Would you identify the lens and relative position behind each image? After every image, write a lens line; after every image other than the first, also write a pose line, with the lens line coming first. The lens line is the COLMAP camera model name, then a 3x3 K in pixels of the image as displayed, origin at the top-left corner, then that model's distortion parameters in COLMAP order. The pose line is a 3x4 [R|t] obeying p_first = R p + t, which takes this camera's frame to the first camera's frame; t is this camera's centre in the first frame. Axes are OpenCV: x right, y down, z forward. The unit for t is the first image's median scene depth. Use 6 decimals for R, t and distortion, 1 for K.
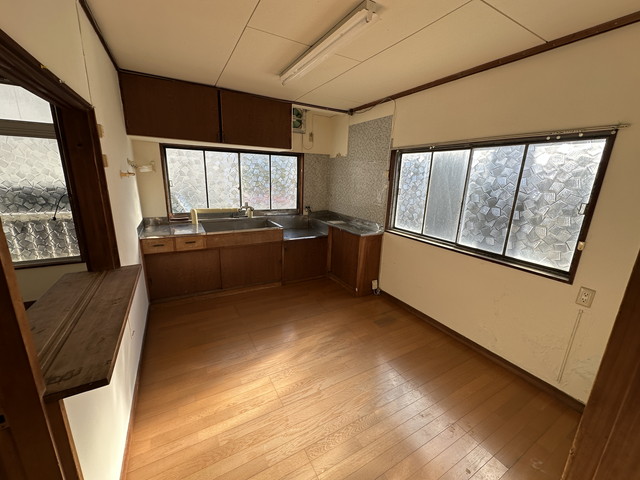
lens RADIAL K [[254.6, 0, 320.0], [0, 254.6, 240.1], [0, 0, 1]] dist [-0.000276, -0.000044]
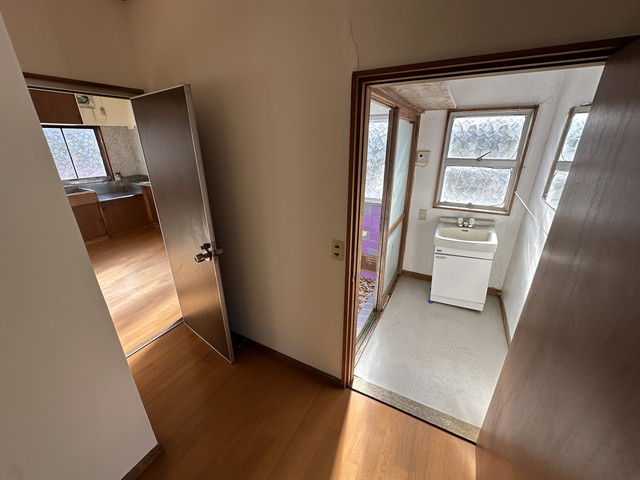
lens RADIAL K [[254.6, 0, 318.9], [0, 254.6, 238.1], [0, 0, 1]] dist [-0.000276, -0.000044]
pose [[0.846302, -0.227370, 0.481743, 0.168358], [0.162109, 0.971369, 0.173674, 0.178835], [-0.507439, -0.068886, 0.858930, -0.834576]]
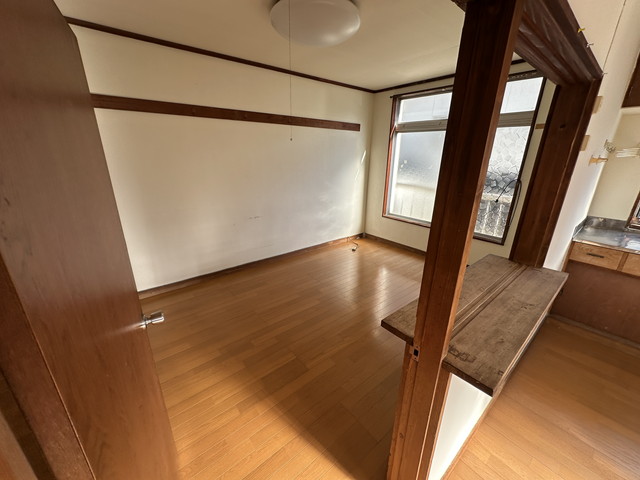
lens RADIAL K [[254.6, 0, 320.8], [0, 254.6, 239.4], [0, 0, 1]] dist [-0.000276, -0.000044]
pose [[0.173437, 0.289639, -0.941291, -0.074610], [-0.247295, 0.937962, 0.243050, -0.005383], [0.953292, 0.190623, 0.234304, 0.033675]]
